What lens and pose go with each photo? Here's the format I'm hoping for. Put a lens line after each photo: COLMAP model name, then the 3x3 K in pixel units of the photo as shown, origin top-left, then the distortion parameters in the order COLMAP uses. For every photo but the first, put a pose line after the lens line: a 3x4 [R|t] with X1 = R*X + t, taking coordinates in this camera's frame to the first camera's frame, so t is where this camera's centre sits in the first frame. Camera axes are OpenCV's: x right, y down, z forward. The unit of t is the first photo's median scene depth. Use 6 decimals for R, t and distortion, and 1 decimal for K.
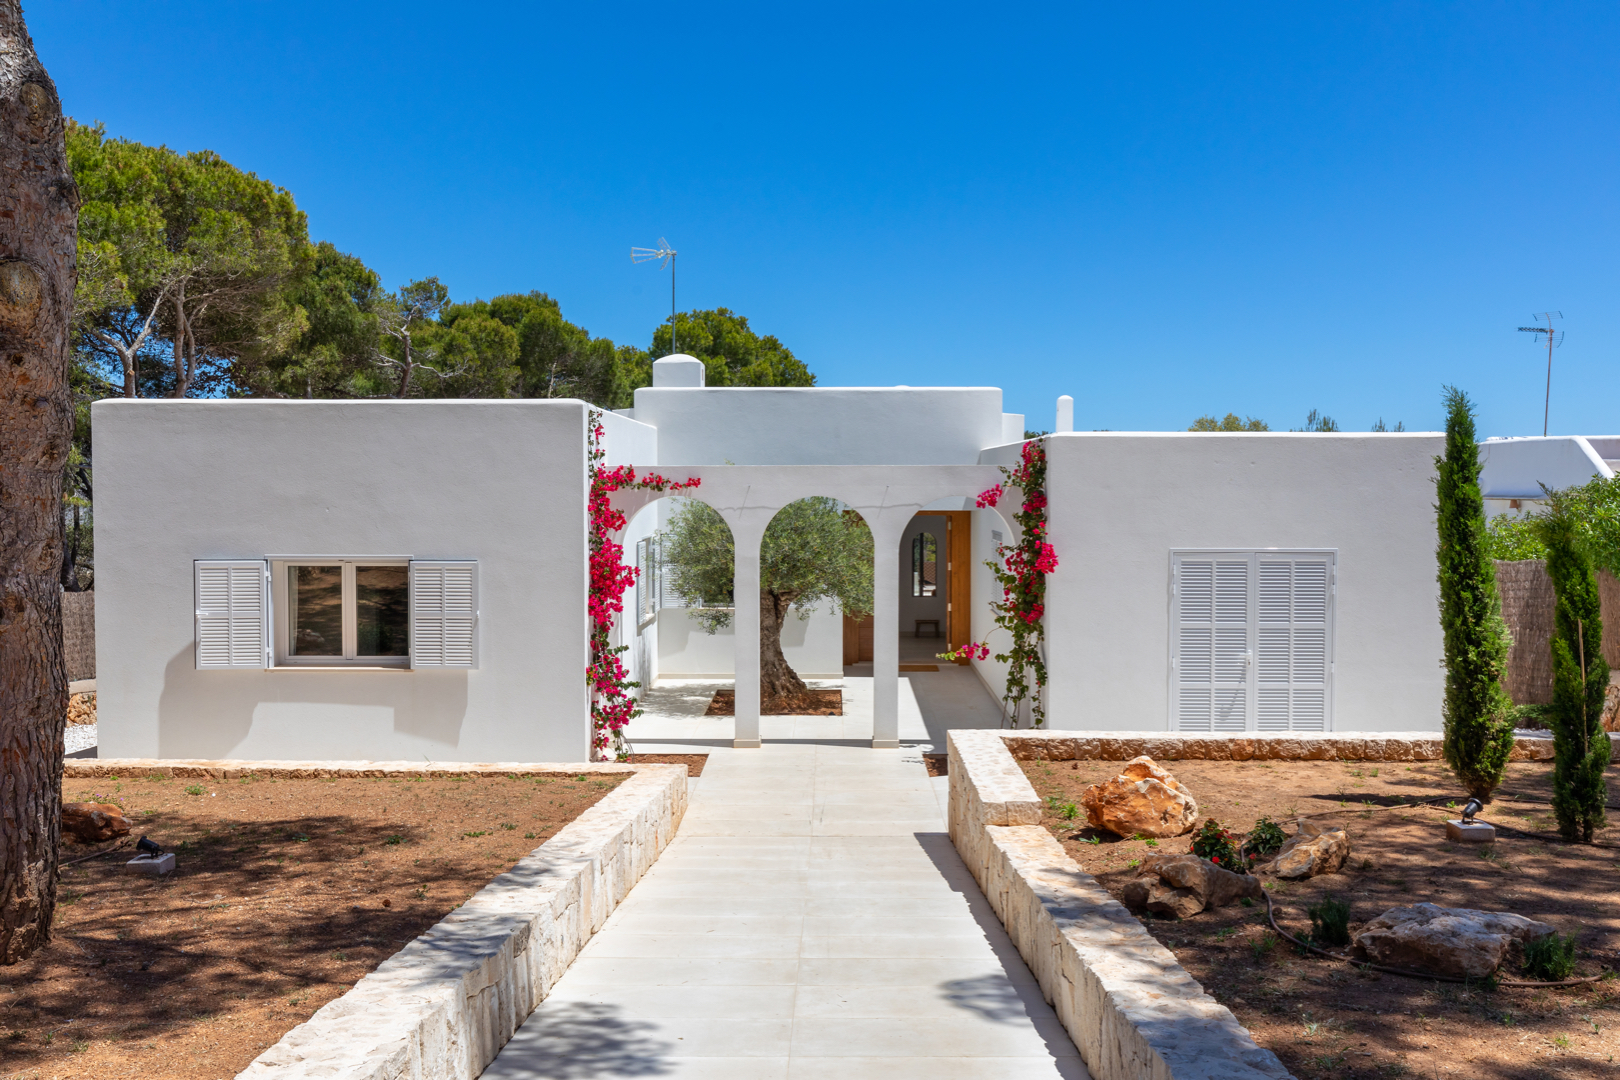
lens RADIAL K [[1445.5, 0, 809.6], [0, 1445.5, 539.0], [0, 0, 1]] dist [0.000431, 0.000029]
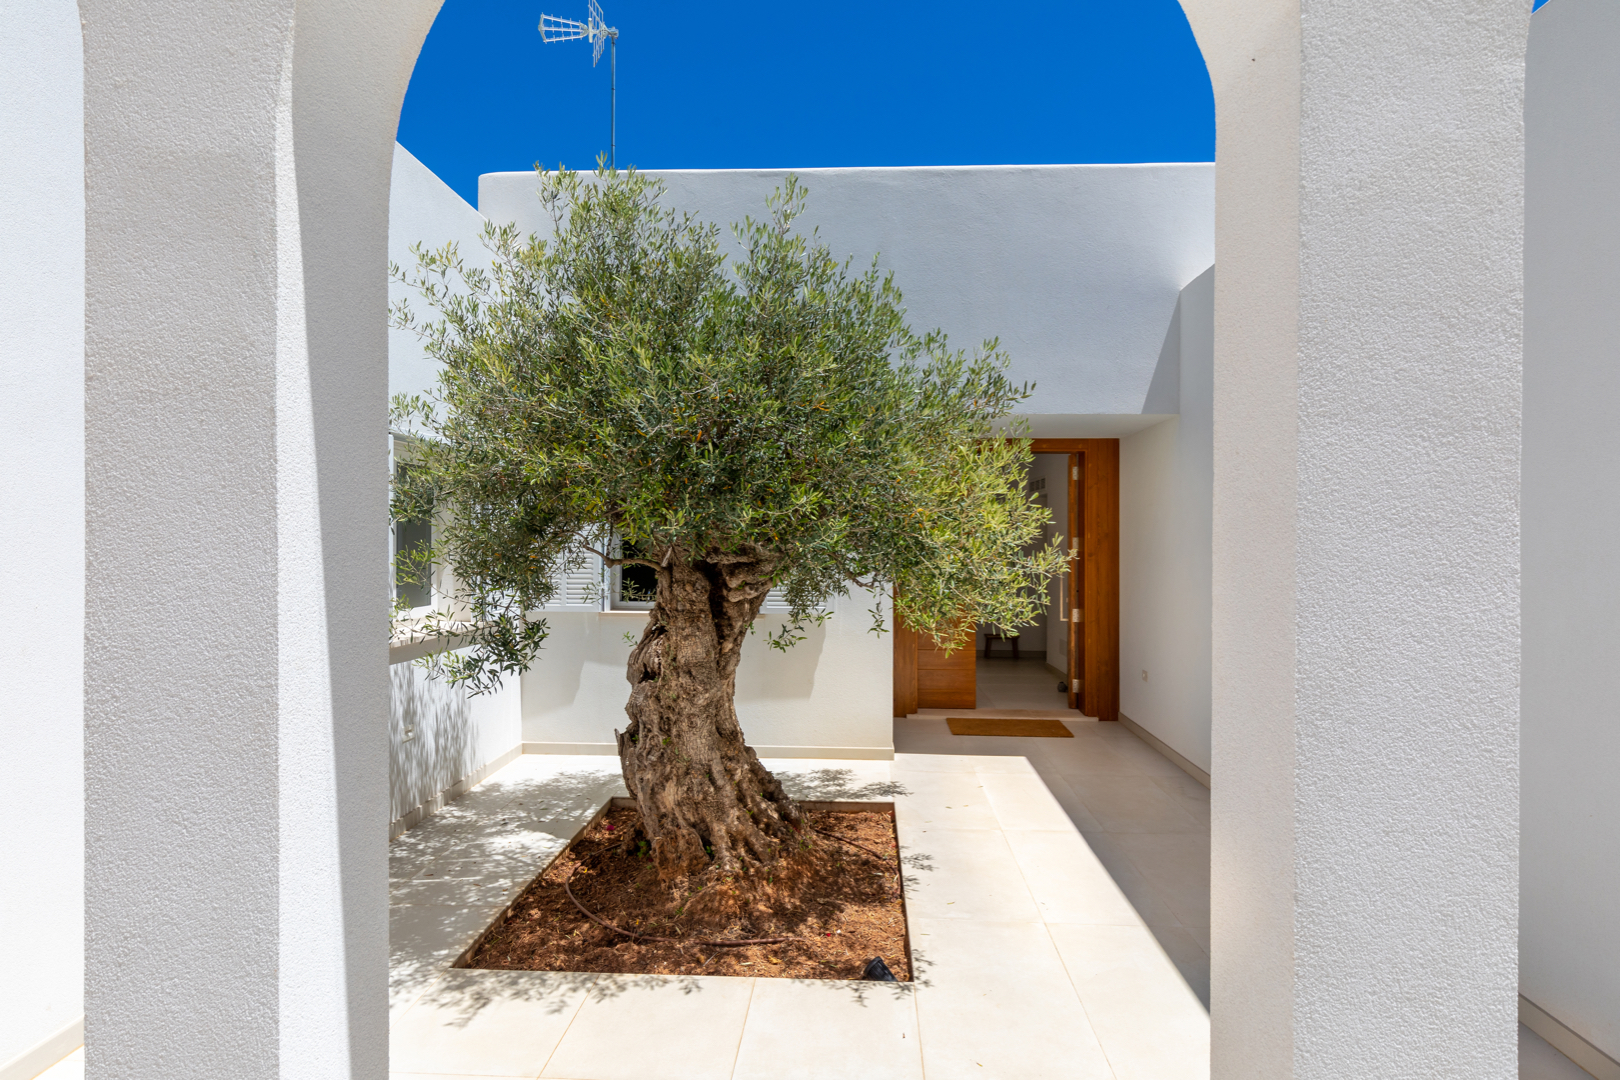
lens RADIAL K [[889.3, 0, 809.9], [0, 889.3, 539.8], [0, 0, 1]] dist [0.001095, 0.000037]
pose [[0.998773, 0.001659, -0.049498, 0.009812], [-0.003767, 0.999088, -0.042529, 0.038640], [0.049383, 0.042663, 0.997868, 0.760446]]
